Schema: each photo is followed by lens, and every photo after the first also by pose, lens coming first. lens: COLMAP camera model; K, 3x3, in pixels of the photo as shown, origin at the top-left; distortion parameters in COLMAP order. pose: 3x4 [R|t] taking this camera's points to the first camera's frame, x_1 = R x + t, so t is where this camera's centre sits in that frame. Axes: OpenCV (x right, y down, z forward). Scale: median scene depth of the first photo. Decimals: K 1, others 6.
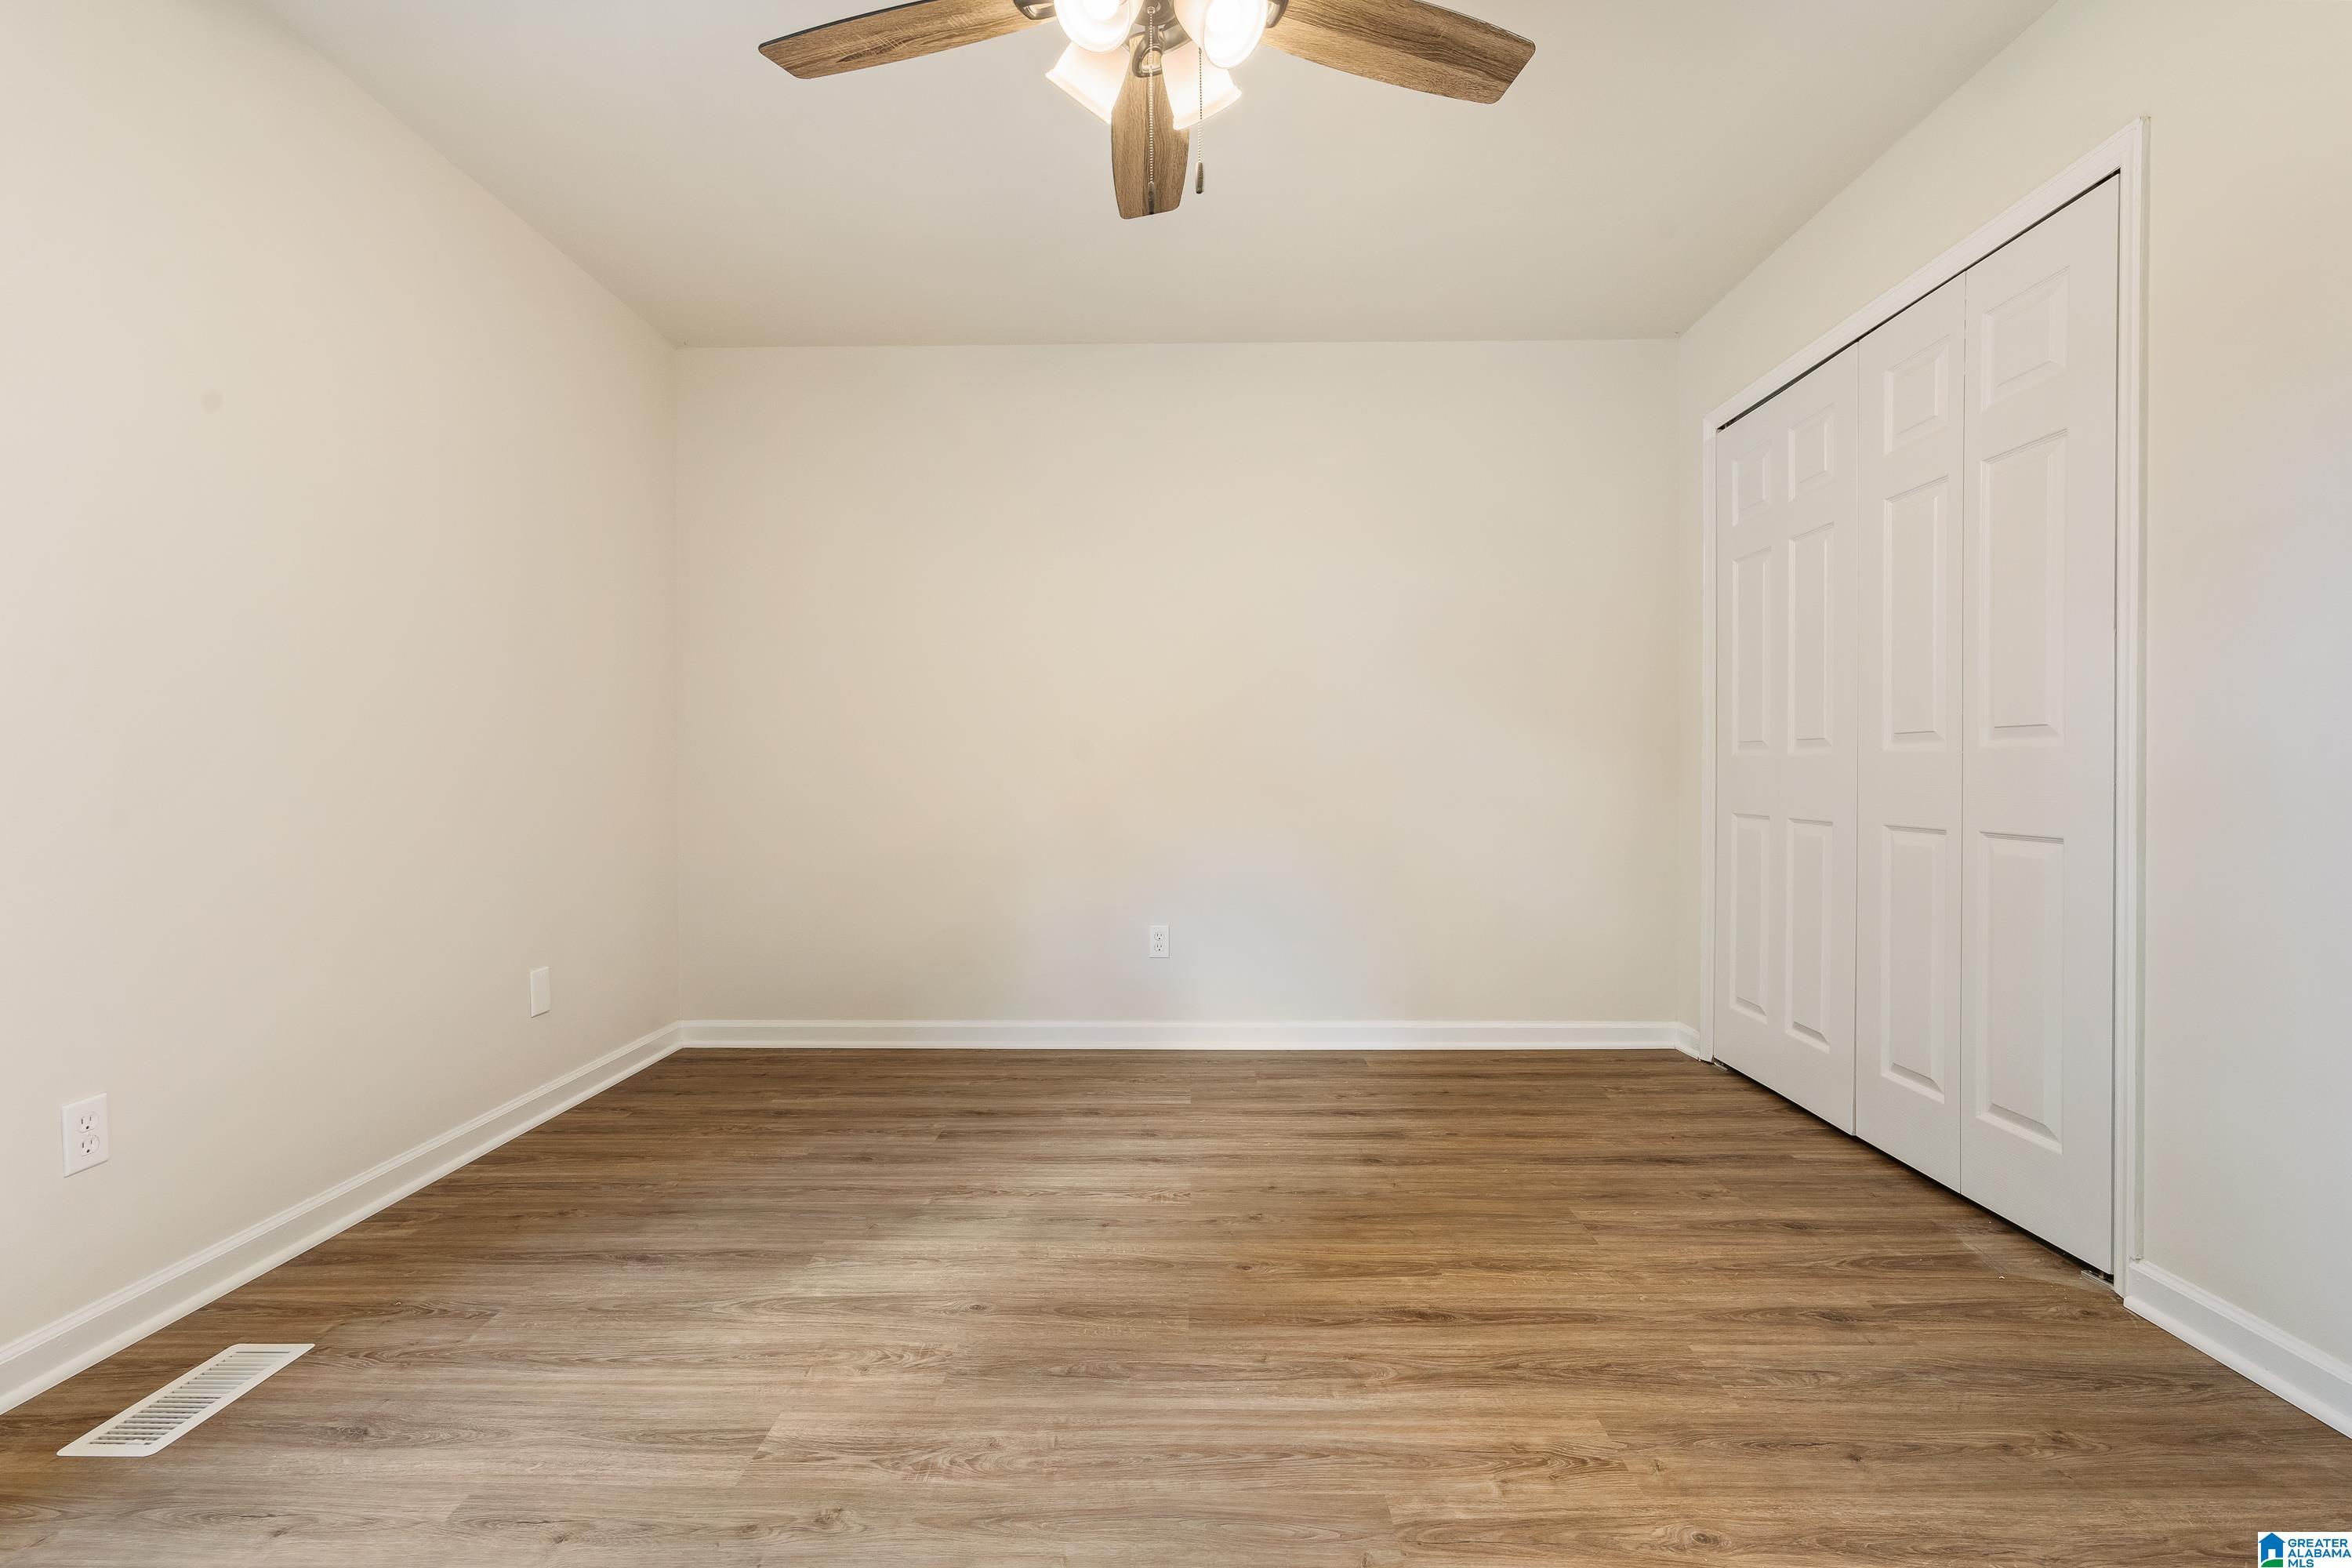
lens RADIAL K [[1060.4, 0, 1173.6], [0, 1060.4, 777.6], [0, 0, 1]] dist [-0.003722, 0.000585]
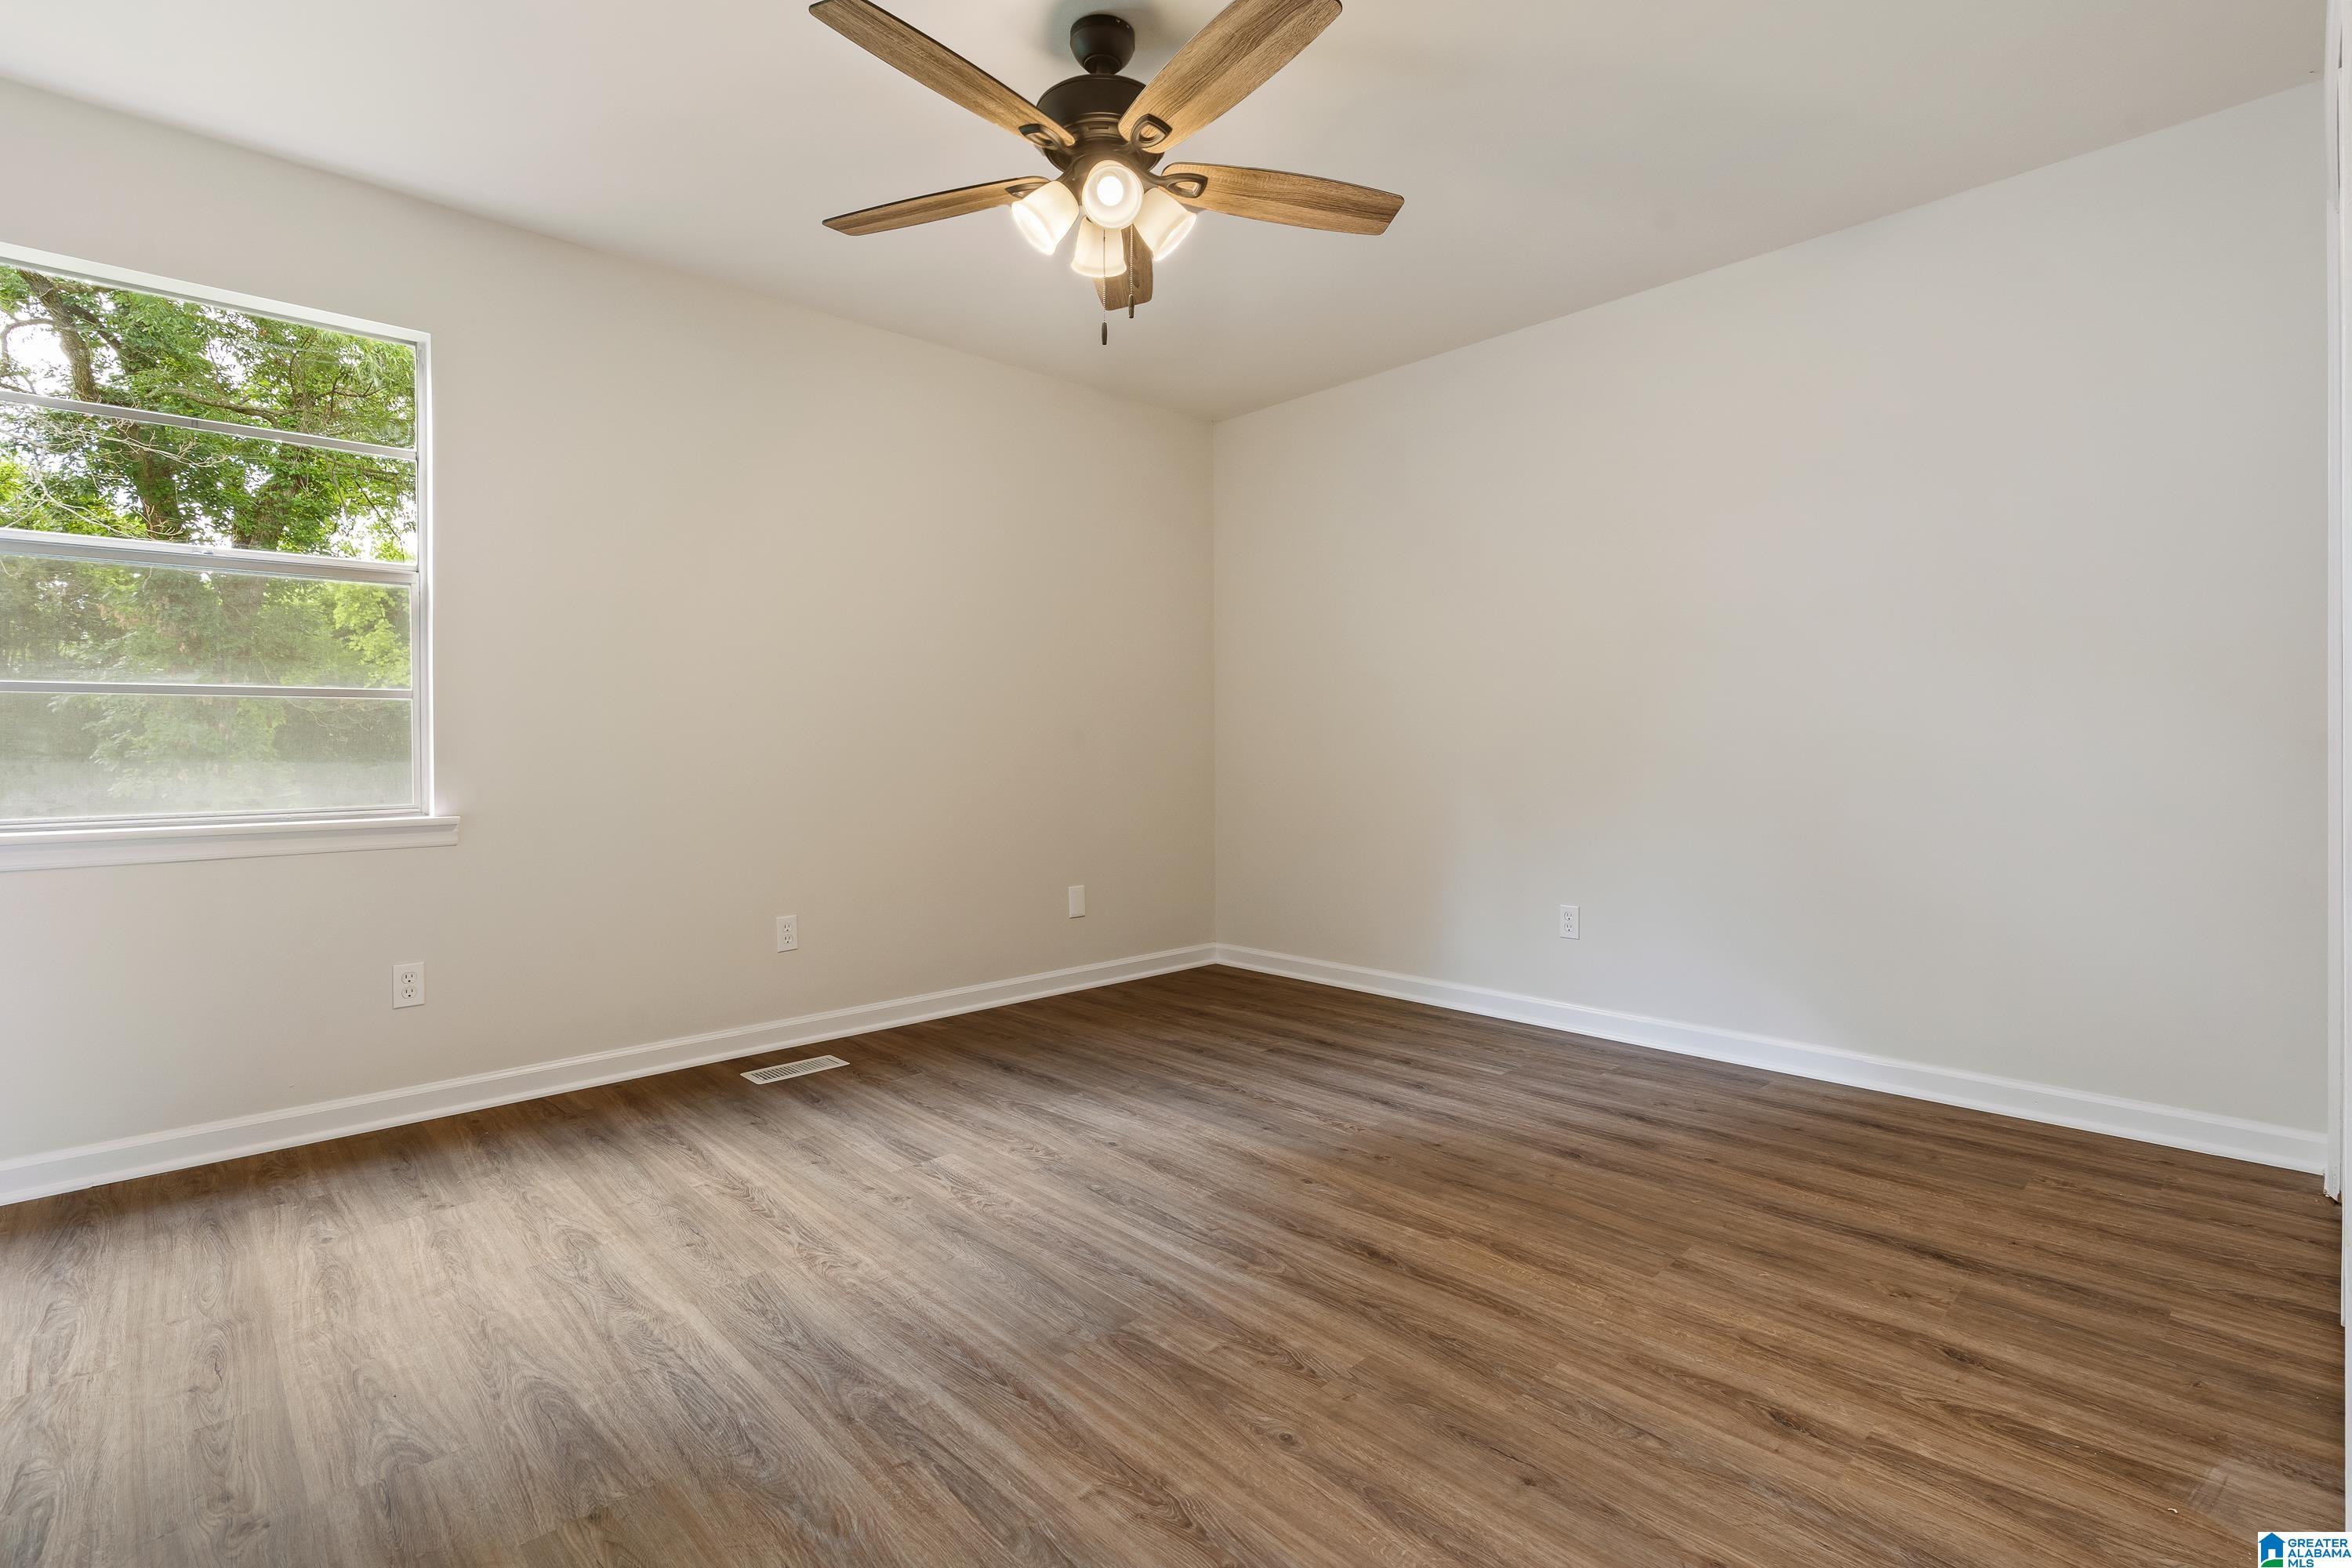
lens RADIAL K [[1083.5, 0, 1181.4], [0, 1083.5, 760.3], [0, 0, 1]] dist [-0.003139, 0.001950]
pose [[0.701683, 0.004211, -0.712476, 0.726813], [0.001470, 0.999972, 0.007358, -0.003906], [0.712487, -0.006211, 0.701657, 0.071323]]
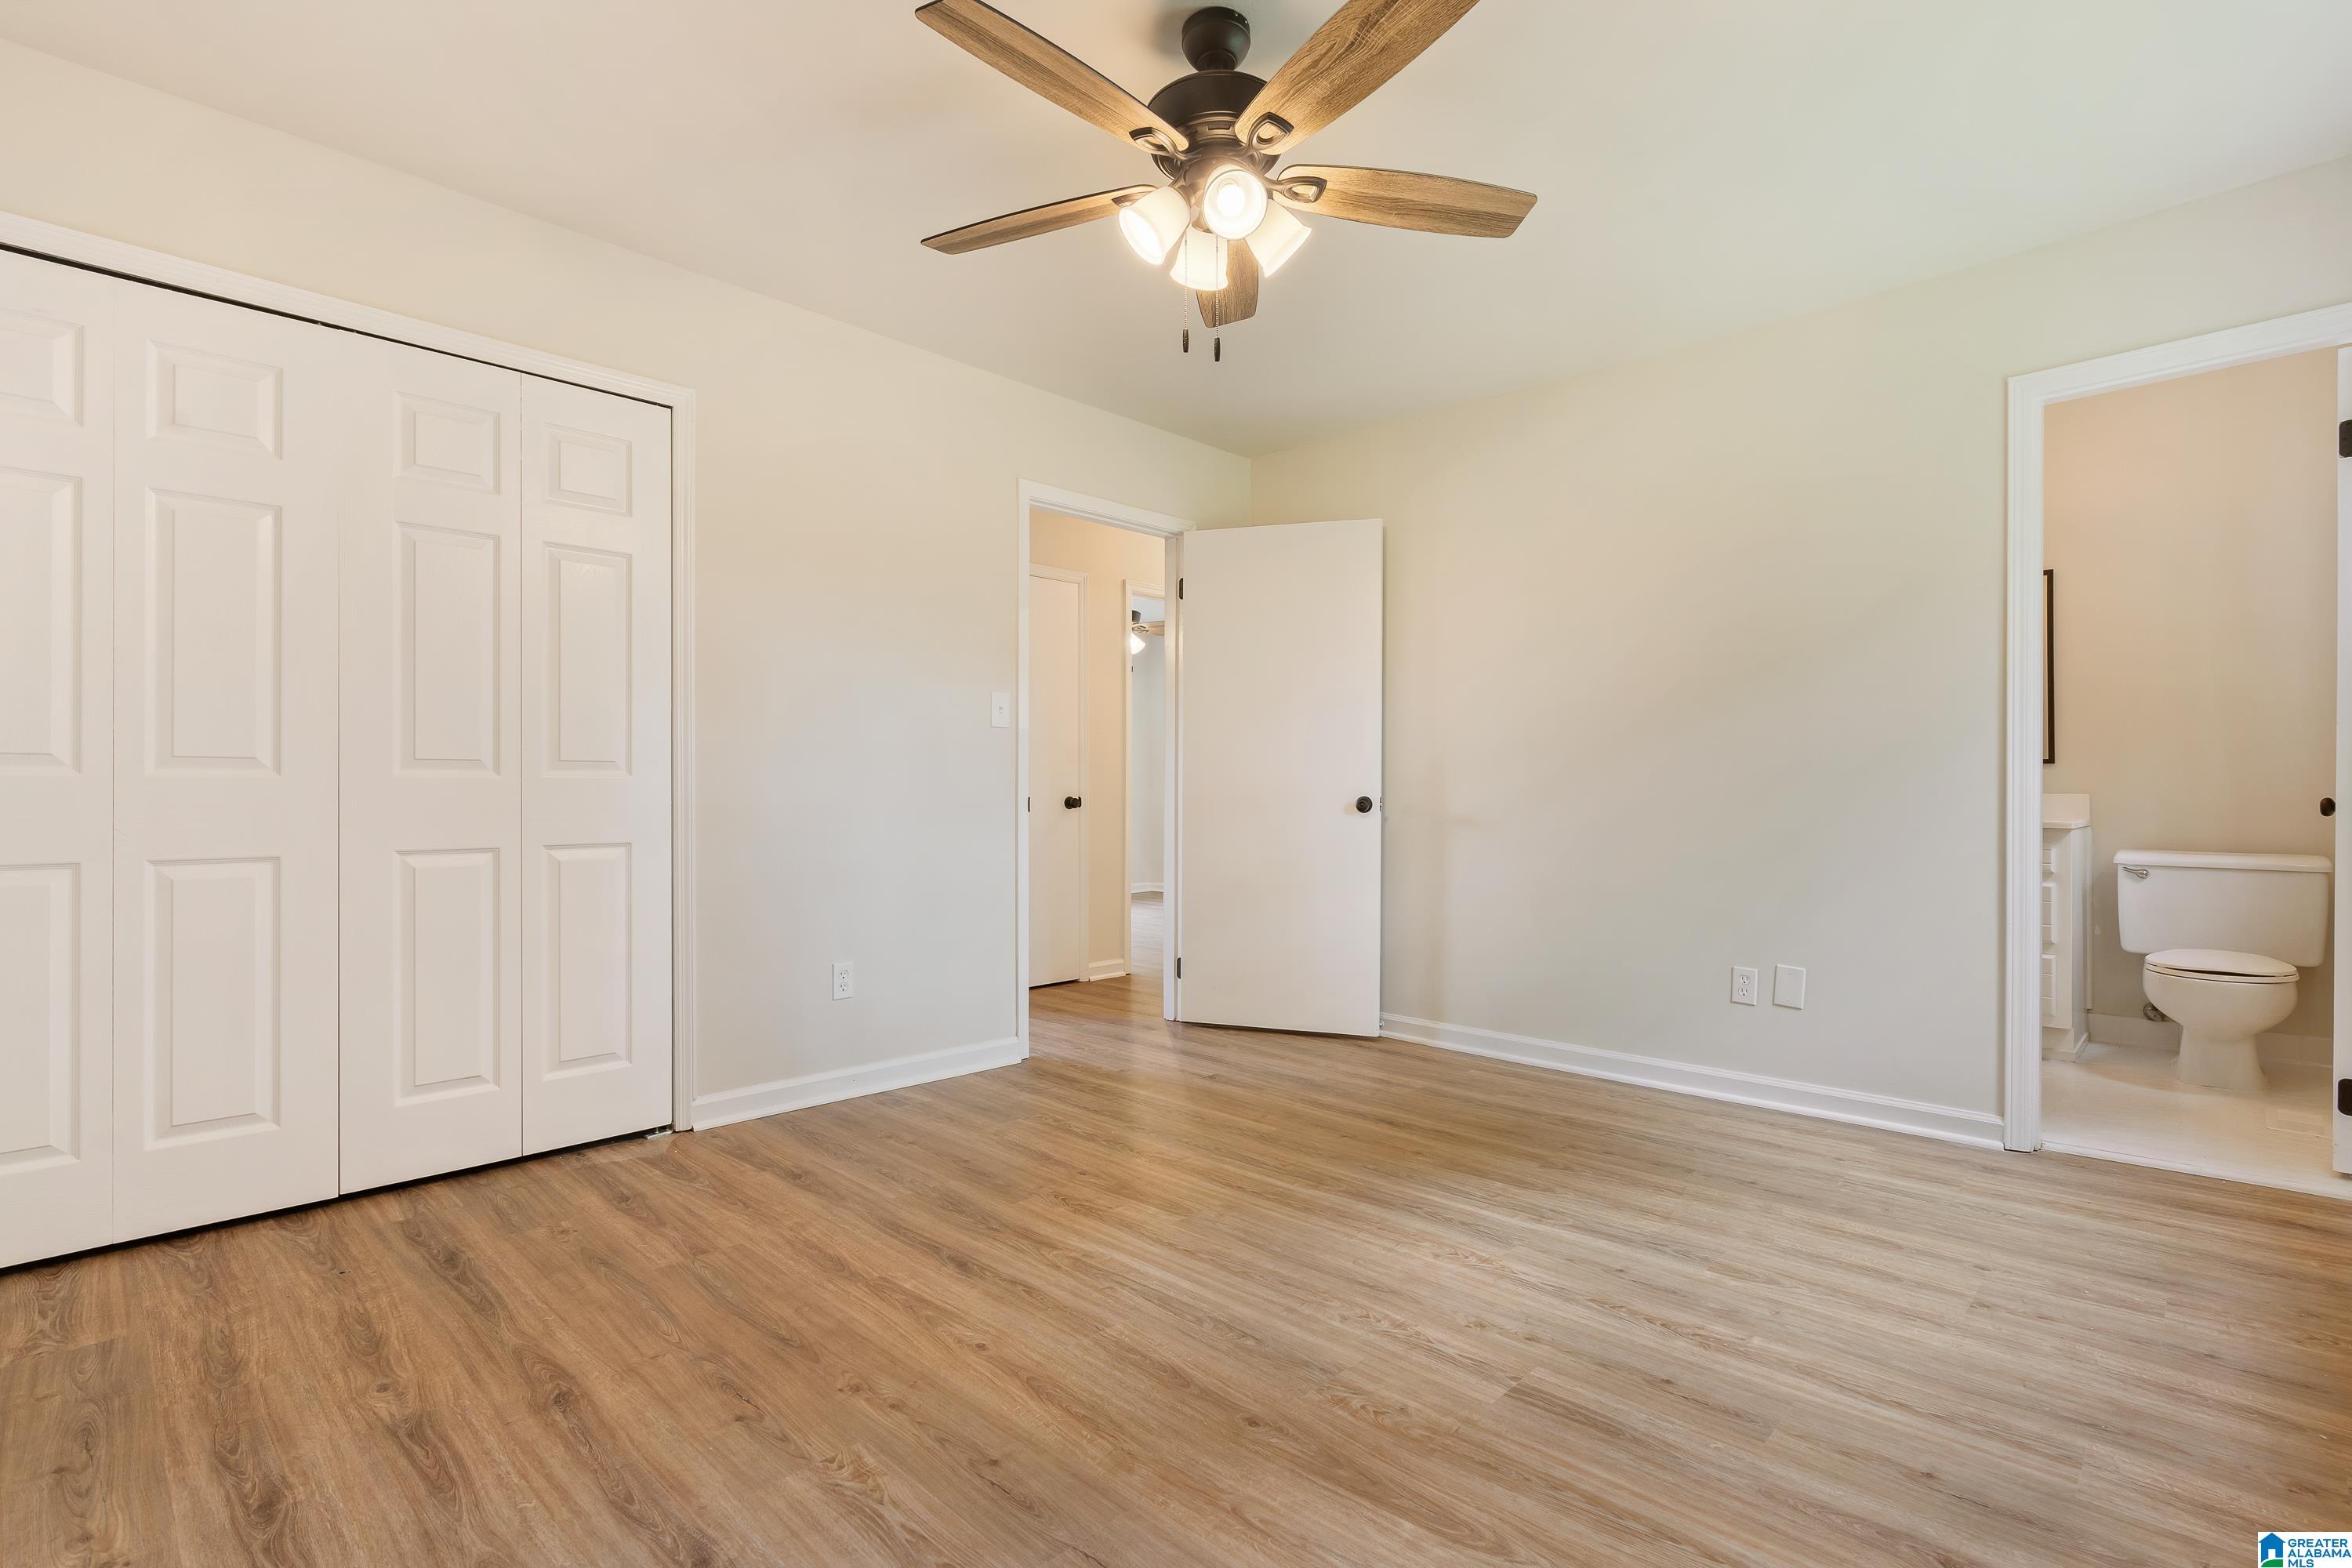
lens RADIAL K [[1083.5, 0, 1181.4], [0, 1083.5, 760.3], [0, 0, 1]] dist [-0.003139, 0.001950]
pose [[-0.729354, 0.020379, 0.683833, -0.627977], [0.006297, 0.999714, -0.023076, -0.012880], [-0.684108, -0.012525, -0.729273, 1.405425]]
